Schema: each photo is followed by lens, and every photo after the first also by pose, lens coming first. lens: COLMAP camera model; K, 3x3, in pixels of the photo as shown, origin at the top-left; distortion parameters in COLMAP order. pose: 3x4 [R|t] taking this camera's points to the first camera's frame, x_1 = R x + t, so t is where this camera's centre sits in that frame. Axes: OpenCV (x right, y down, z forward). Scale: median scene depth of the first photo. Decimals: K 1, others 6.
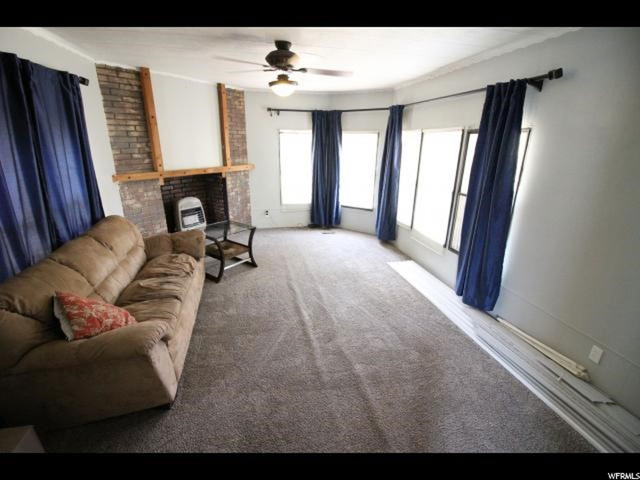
lens RADIAL K [[299.2, 0, 321.3], [0, 299.2, 241.1], [0, 0, 1]] dist [-0.000022, -0.015238]
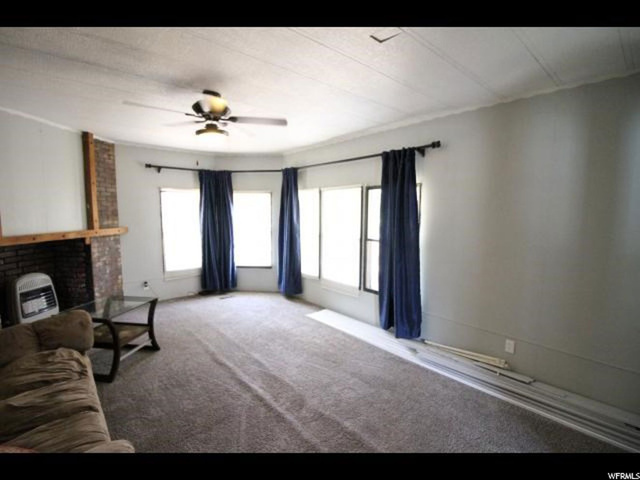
lens RADIAL K [[299.2, 0, 321.3], [0, 299.2, 241.1], [0, 0, 1]] dist [-0.000022, -0.015238]
pose [[0.877254, -0.061361, 0.476089, -0.203954], [0.162605, 0.971146, -0.174454, 0.016222], [-0.451647, 0.230455, 0.861920, 0.076430]]
